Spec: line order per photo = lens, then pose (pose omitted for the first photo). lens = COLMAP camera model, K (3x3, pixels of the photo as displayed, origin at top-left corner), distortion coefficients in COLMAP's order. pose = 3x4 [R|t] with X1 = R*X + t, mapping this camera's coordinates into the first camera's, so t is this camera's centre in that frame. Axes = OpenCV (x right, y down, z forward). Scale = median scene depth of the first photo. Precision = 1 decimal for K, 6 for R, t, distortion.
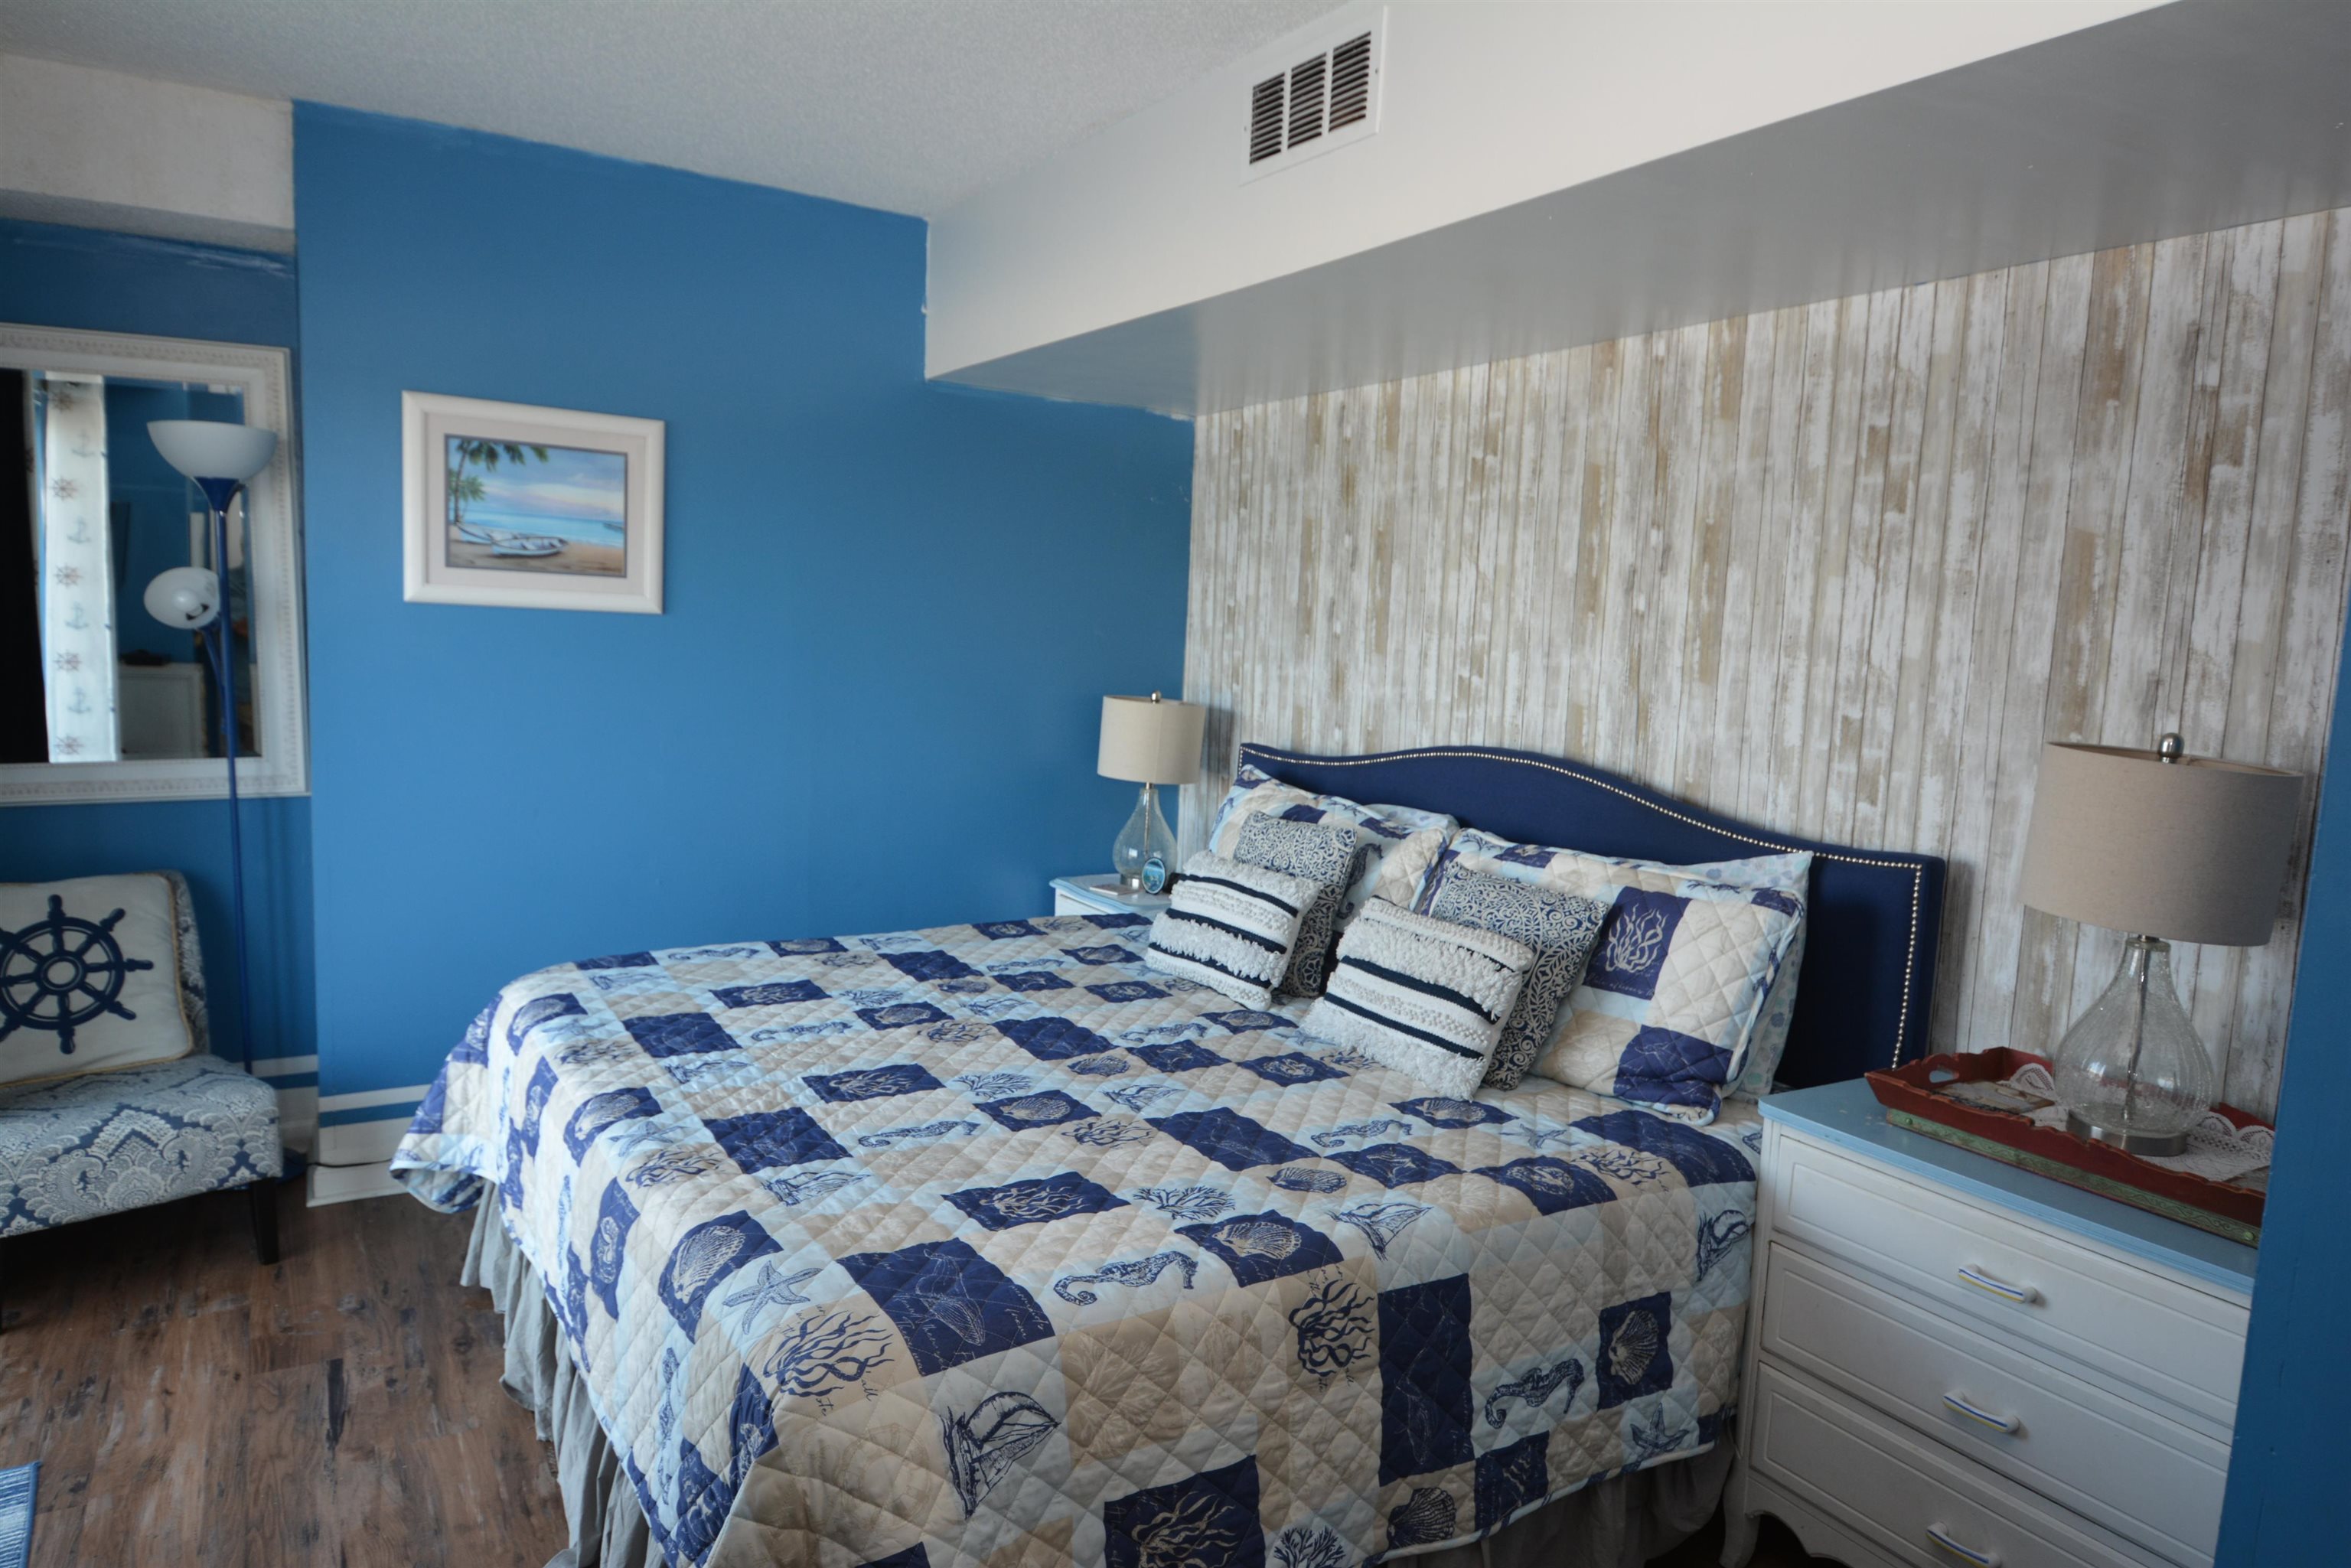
lens RADIAL K [[1478.3, 0, 1191.6], [0, 1478.3, 773.9], [0, 0, 1]] dist [0.019944, -0.003901]
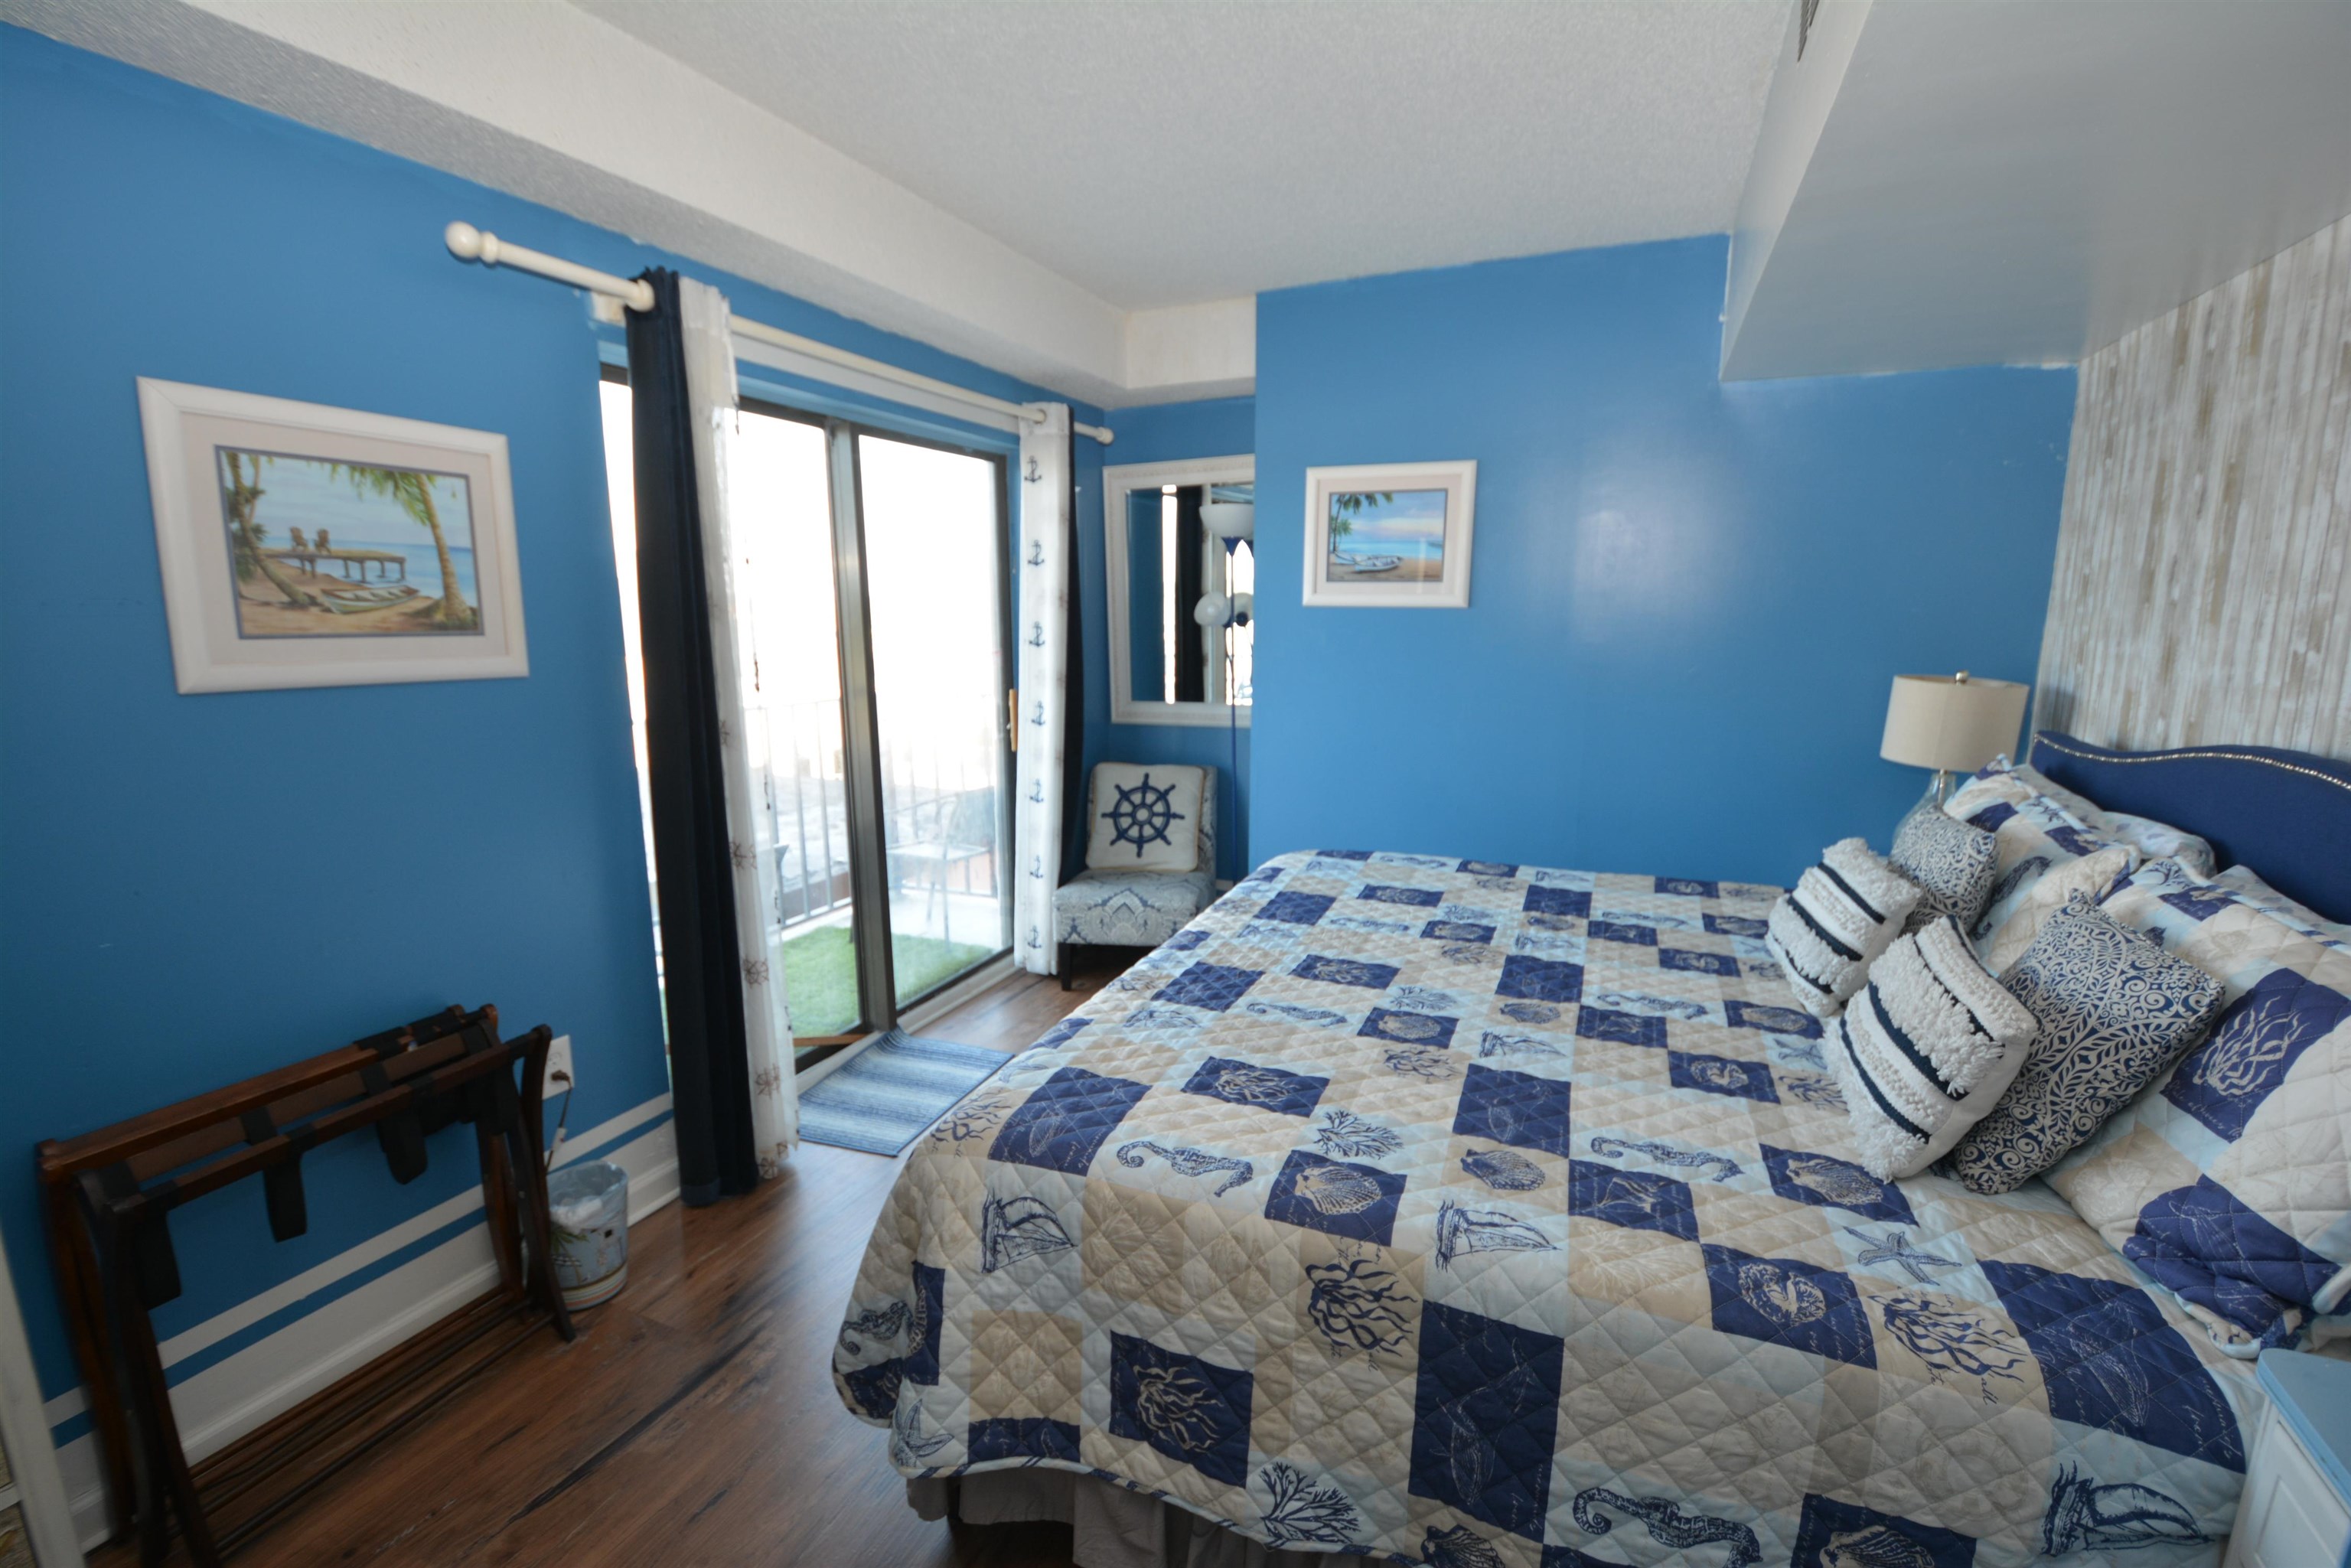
lens RADIAL K [[1034.7, 0, 1169.1], [0, 1034.7, 785.8], [0, 0, 1]] dist [0.011677, -0.019350]
pose [[0.565772, 0.100098, -0.818463, 0.387787], [-0.060505, 0.994968, 0.079859, -0.009613], [0.822338, 0.004339, 0.568982, 0.357960]]
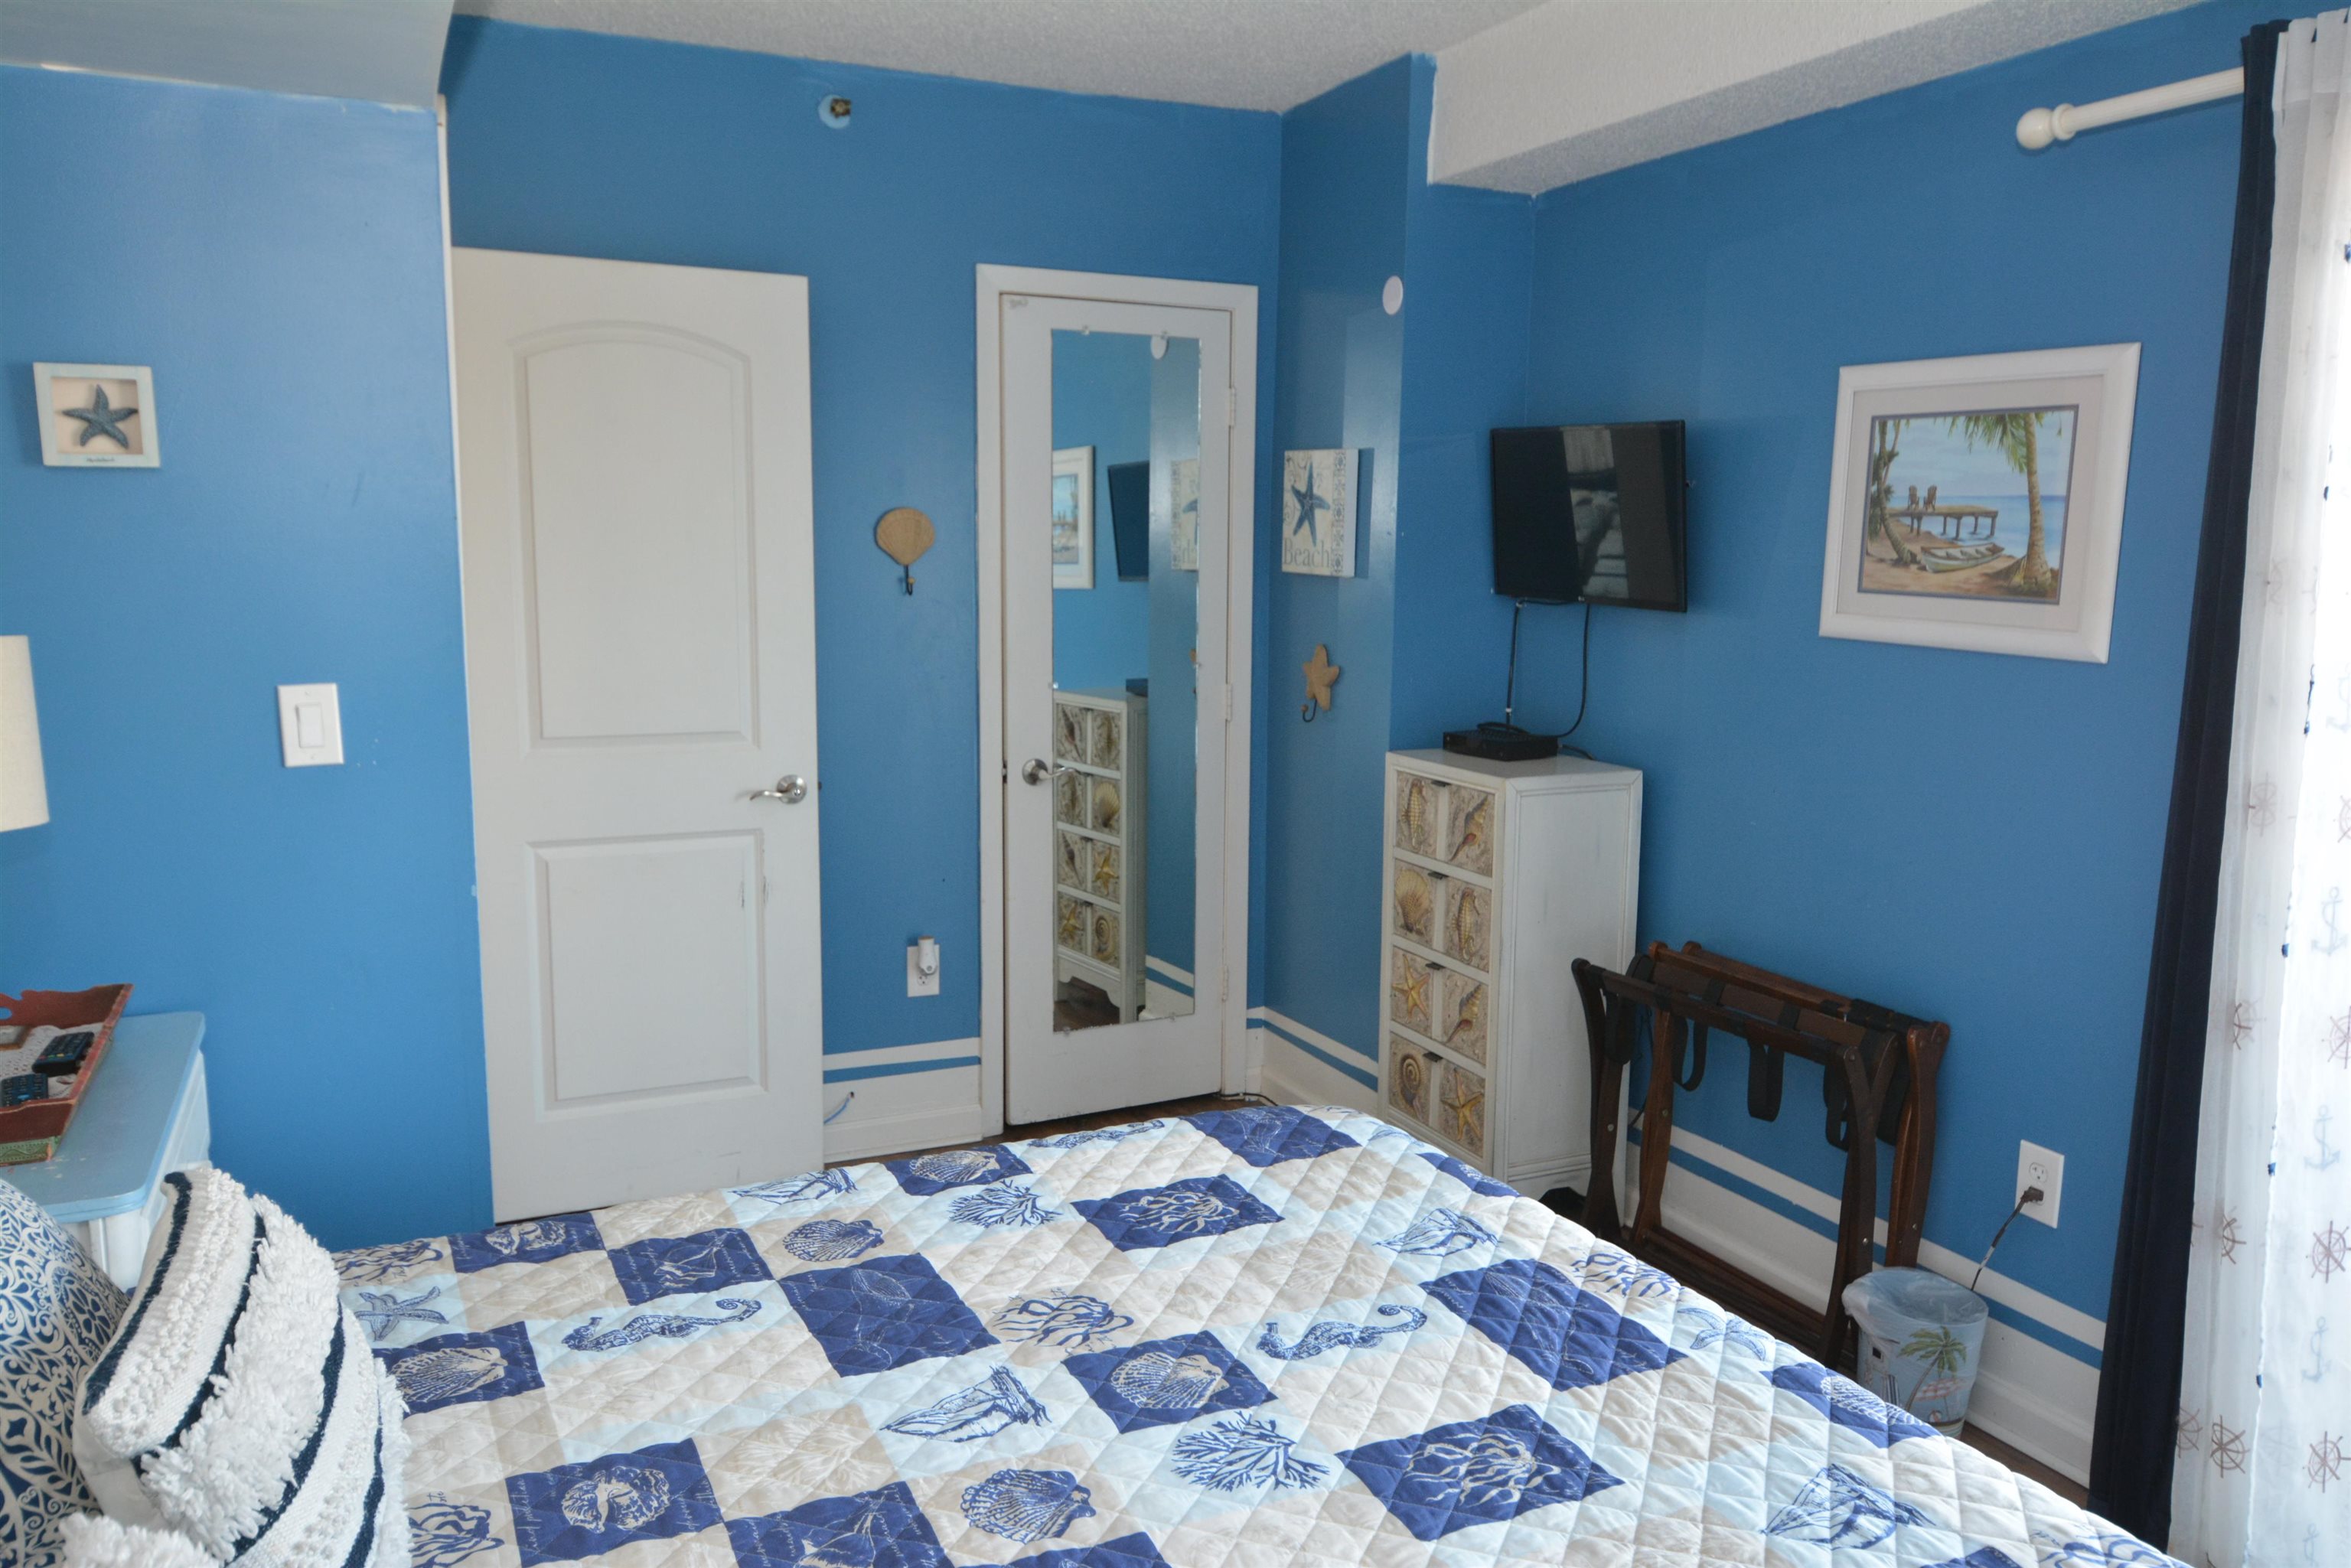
lens RADIAL K [[1753.4, 0, 1167.7], [0, 1753.4, 778.8], [0, 0, 1]] dist [0.013276, -0.003962]
pose [[-0.990853, -0.071202, 0.114634, -0.152139], [-0.041458, 0.969007, 0.243529, -0.160901], [-0.128421, 0.236549, -0.963095, 1.473963]]
